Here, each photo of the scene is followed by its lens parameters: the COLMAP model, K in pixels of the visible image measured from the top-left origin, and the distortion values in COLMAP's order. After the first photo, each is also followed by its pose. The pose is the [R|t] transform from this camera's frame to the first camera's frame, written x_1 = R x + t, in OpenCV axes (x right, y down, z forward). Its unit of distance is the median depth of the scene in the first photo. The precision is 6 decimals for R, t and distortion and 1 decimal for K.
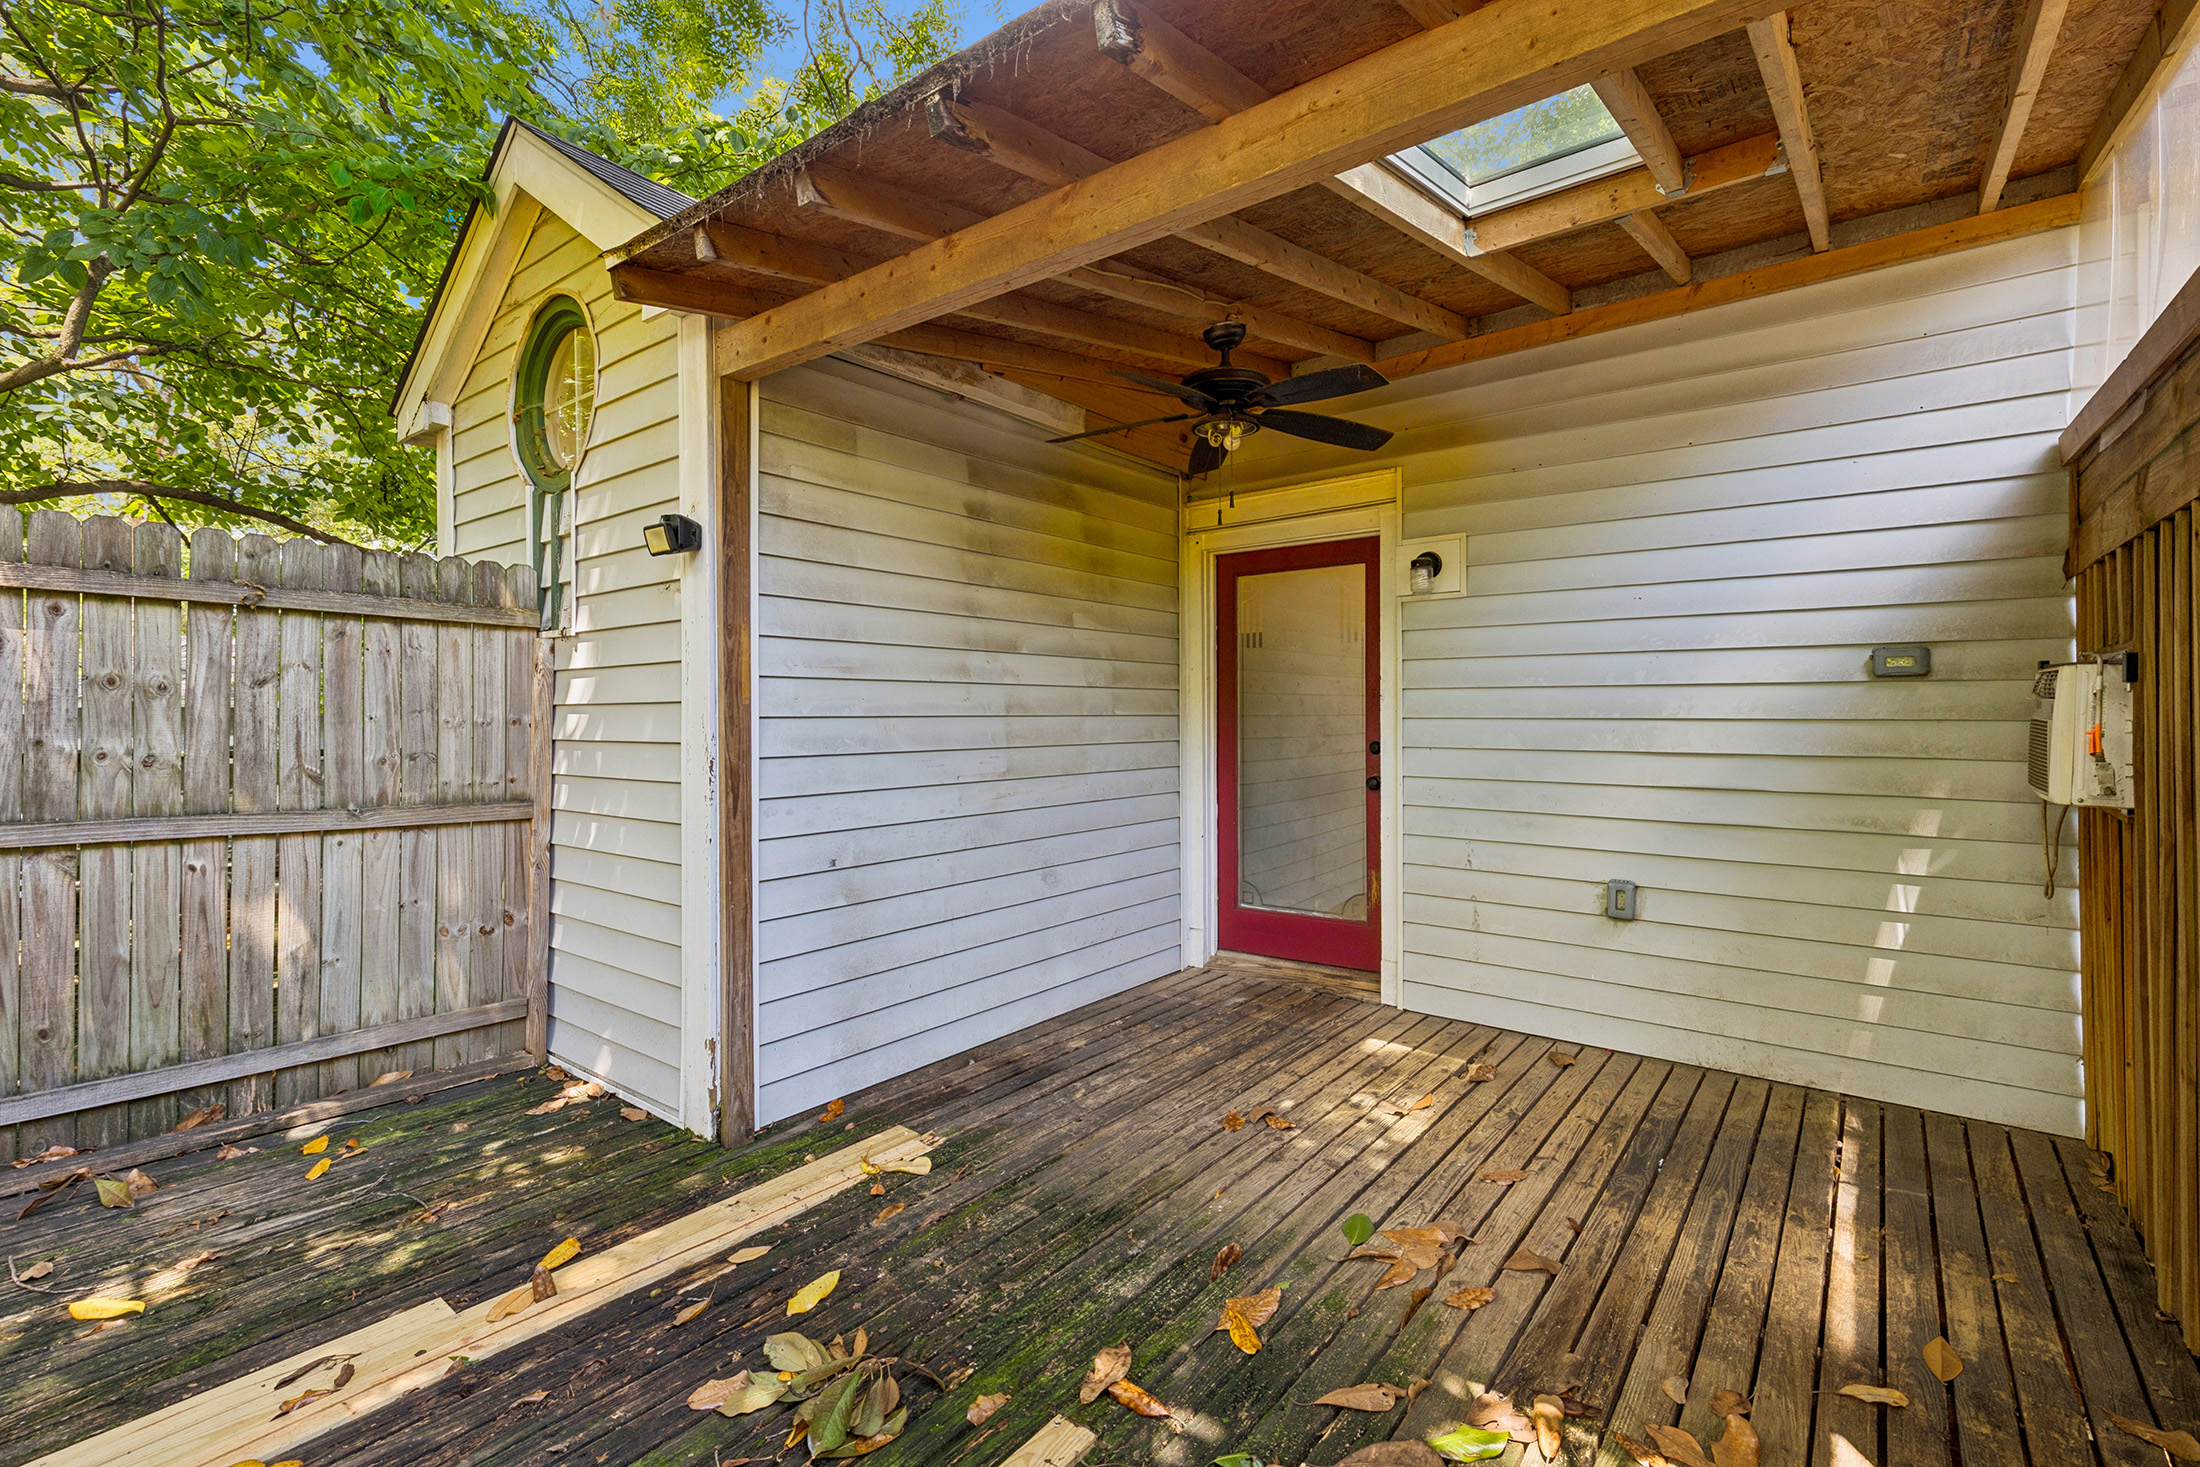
lens RADIAL K [[1000.9, 0, 1096.0], [0, 1000.9, 735.7], [0, 0, 1]] dist [0.005694, 0.001126]
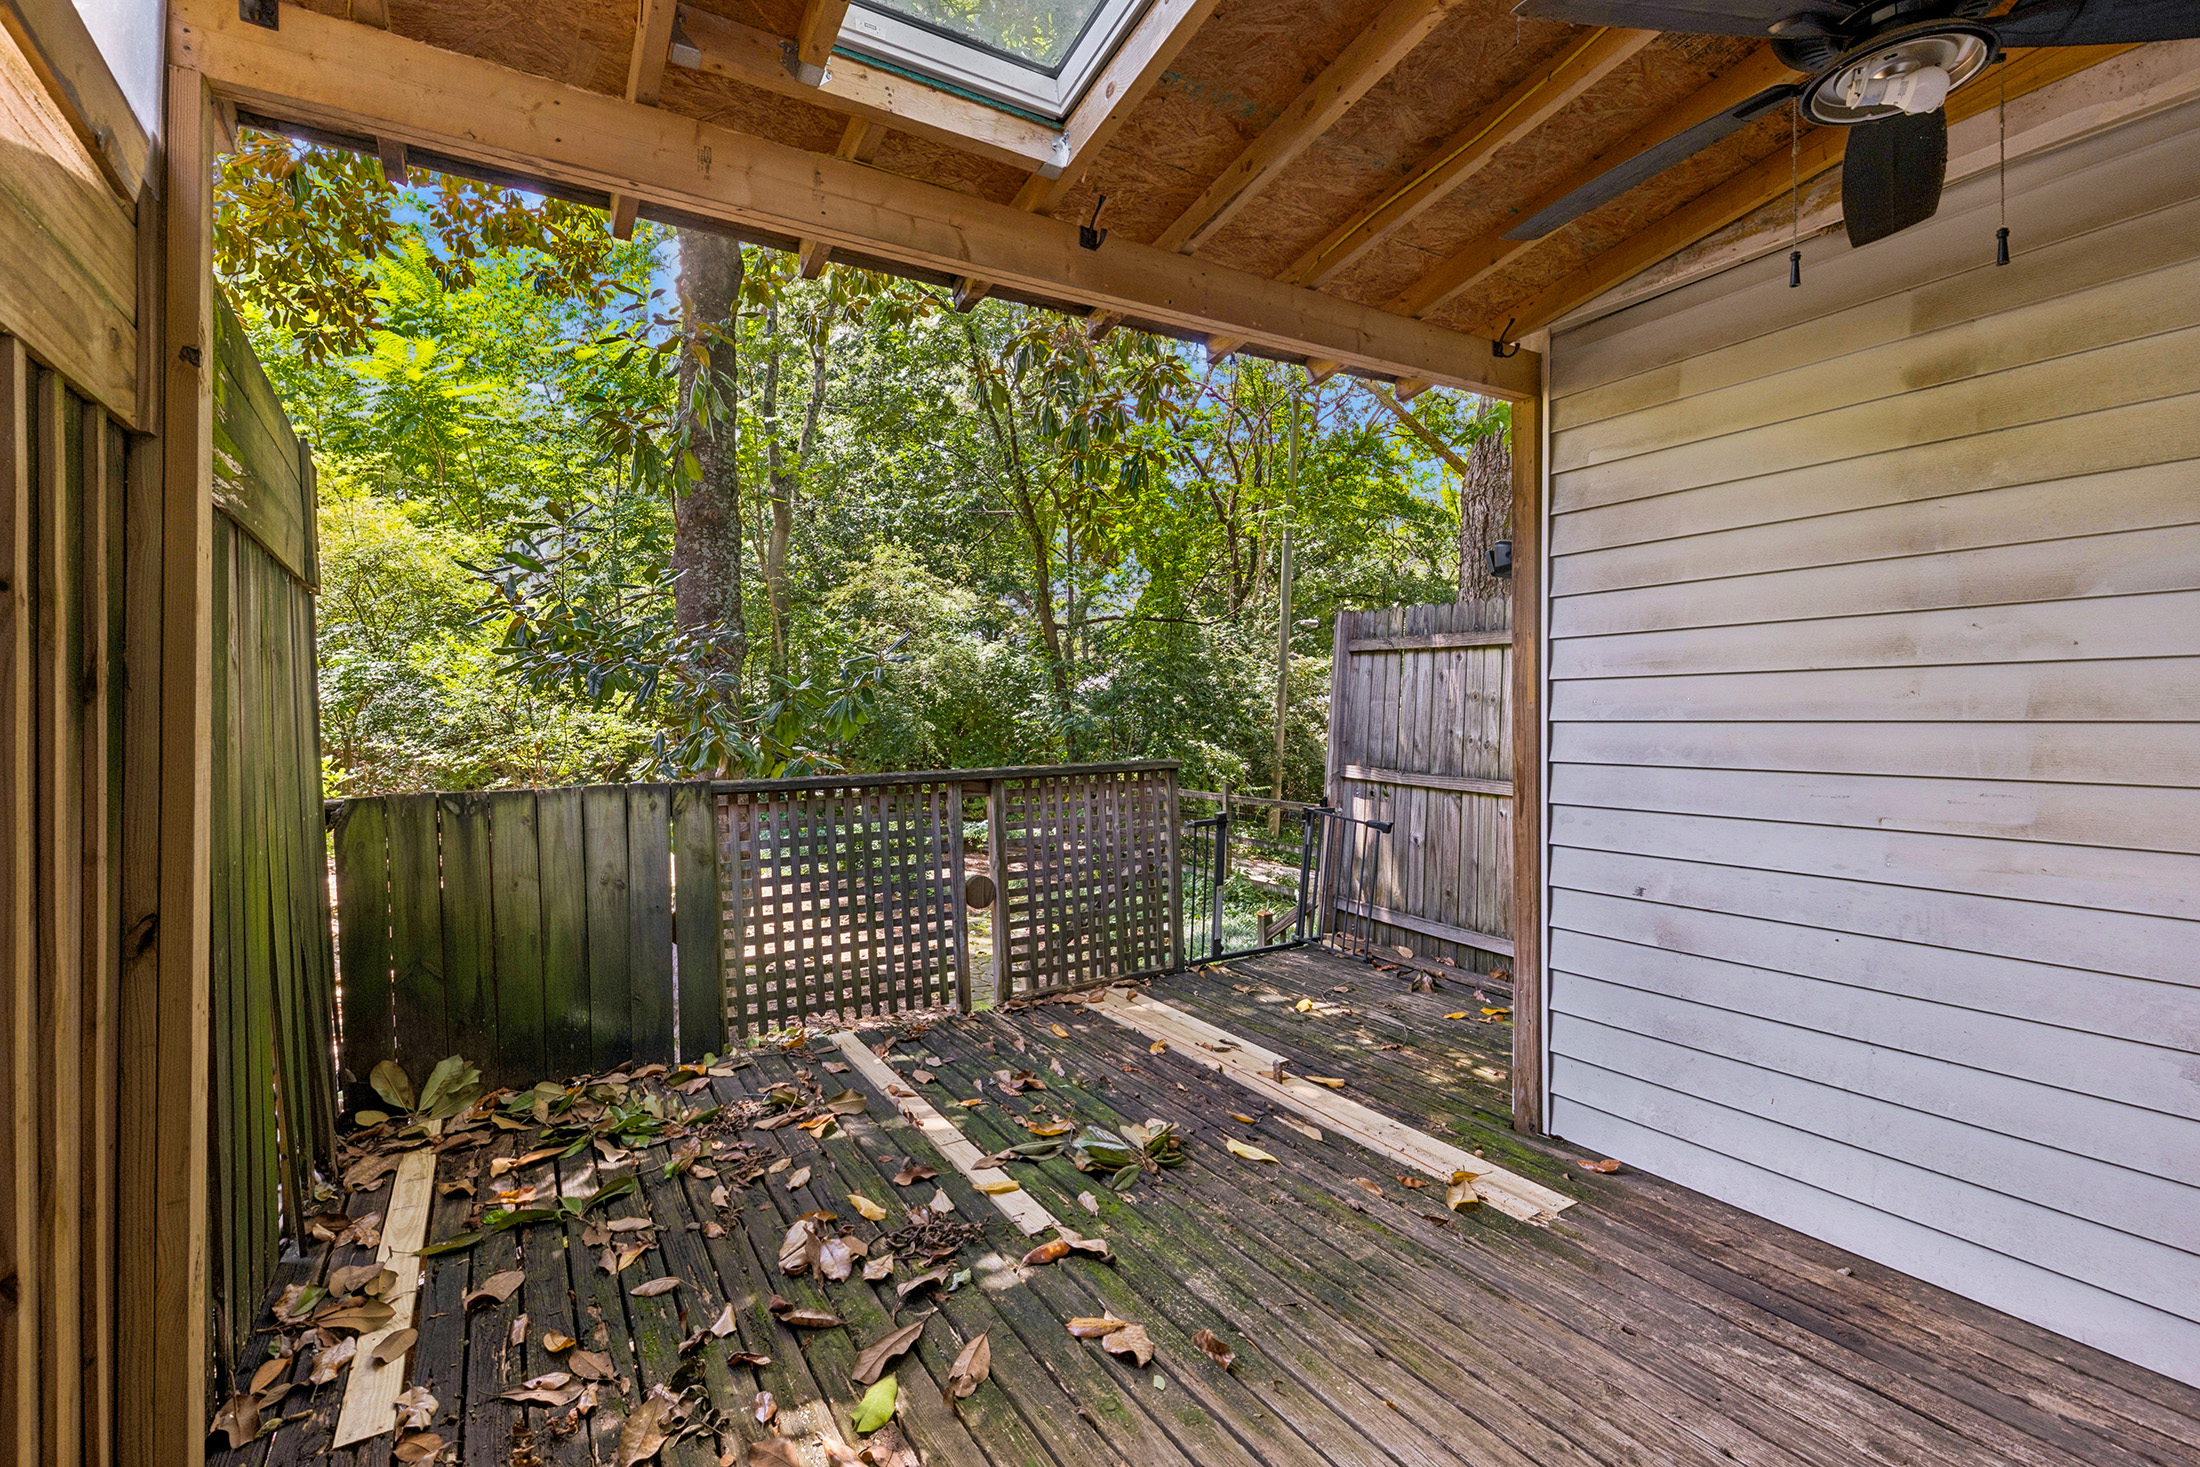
lens RADIAL K [[1000.9, 0, 1096.3], [0, 1000.9, 718.2], [0, 0, 1]] dist [0.005694, 0.001126]
pose [[-0.360947, 0.006217, -0.932566, 0.704712], [-0.015400, 0.999802, 0.012626, -0.024633], [0.932459, 0.018919, -0.360780, 0.873164]]
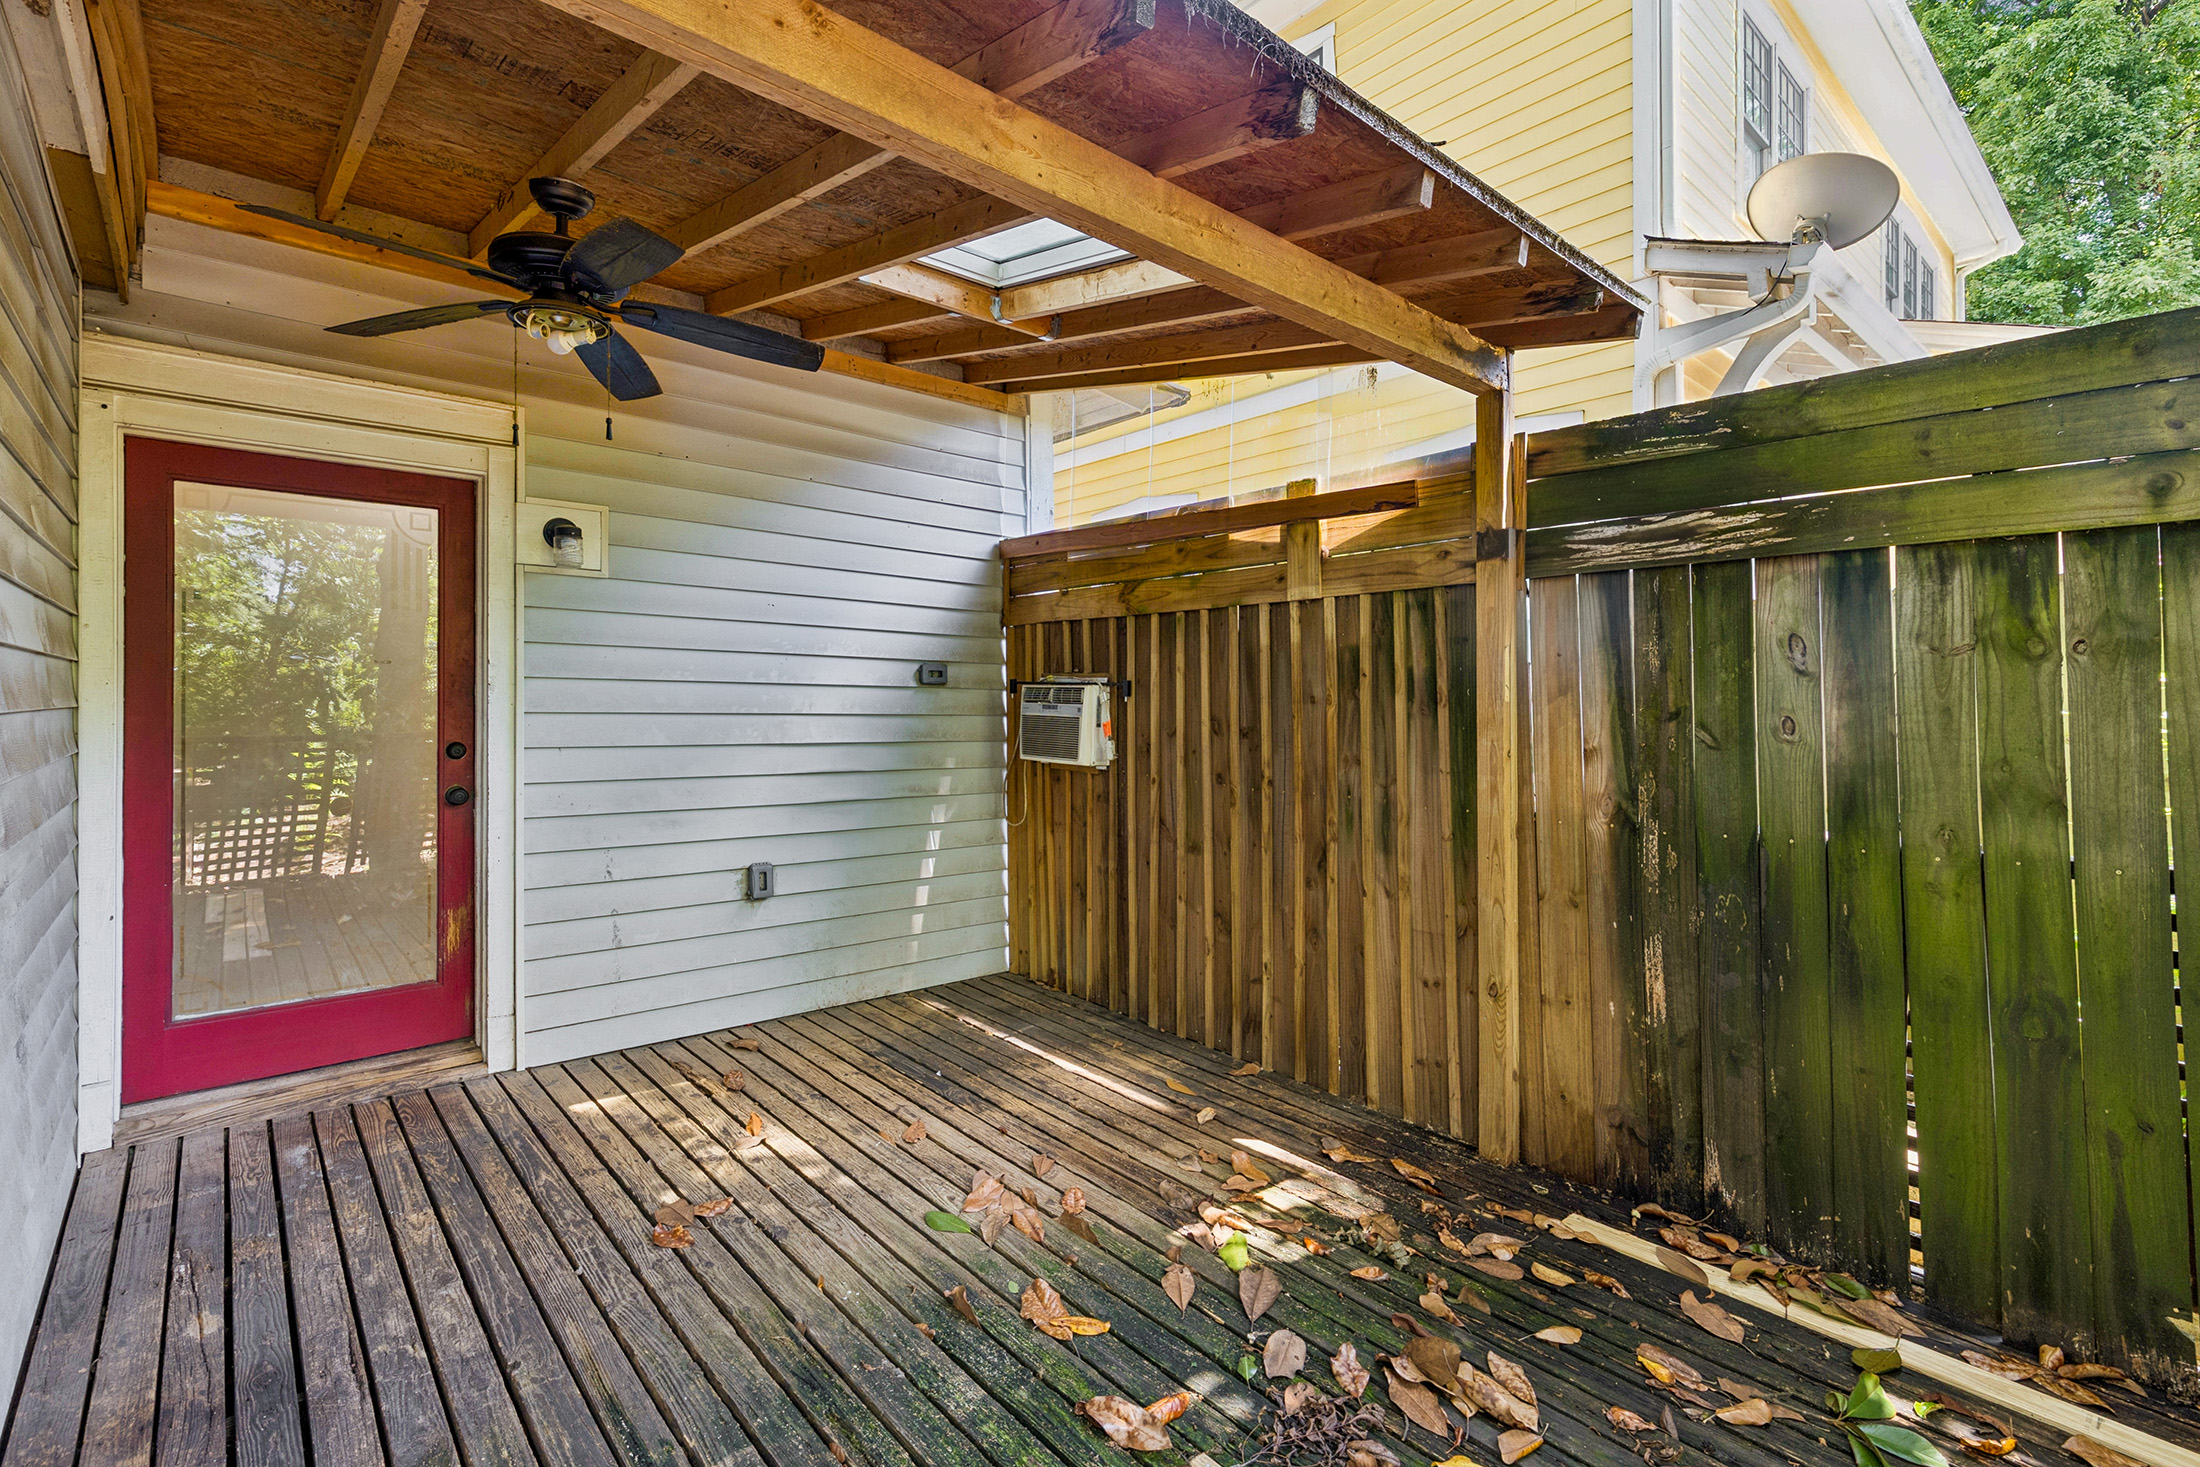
lens RADIAL K [[1000.9, 0, 1114.6], [0, 1000.9, 697.7], [0, 0, 1]] dist [0.005694, 0.001126]
pose [[0.175982, 0.010886, 0.984333, -0.552191], [0.008919, 0.999880, -0.012653, -0.019734], [-0.984353, 0.011006, 0.175864, 0.500440]]
